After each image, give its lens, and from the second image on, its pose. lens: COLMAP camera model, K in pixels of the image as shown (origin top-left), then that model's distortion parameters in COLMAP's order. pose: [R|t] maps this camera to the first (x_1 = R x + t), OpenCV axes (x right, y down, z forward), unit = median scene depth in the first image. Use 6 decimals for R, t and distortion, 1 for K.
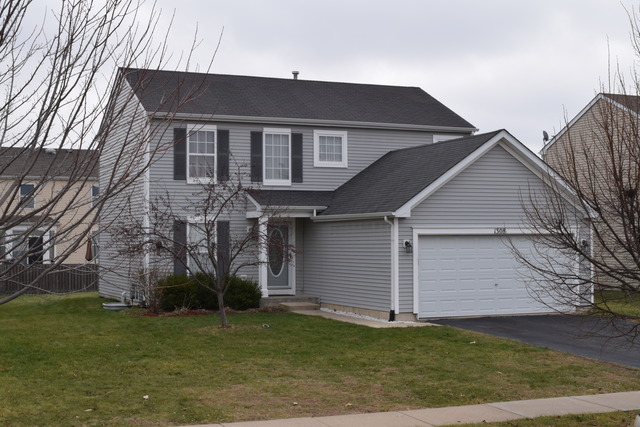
lens RADIAL K [[965.3, 0, 320.0], [0, 965.3, 213.5], [0, 0, 1]] dist [-0.016310, -0.016815]
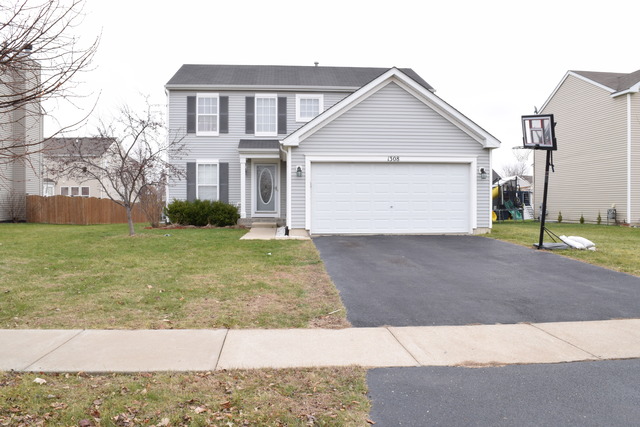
lens RADIAL K [[501.4, 0, 320.0], [0, 501.4, 213.5], [0, 0, 1]] dist [-0.072251, 0.000075]
pose [[0.945937, 0.010426, -0.324183, 0.261151], [0.004635, 0.998947, 0.045651, 0.048373], [0.324318, -0.044686, 0.944892, 0.372318]]
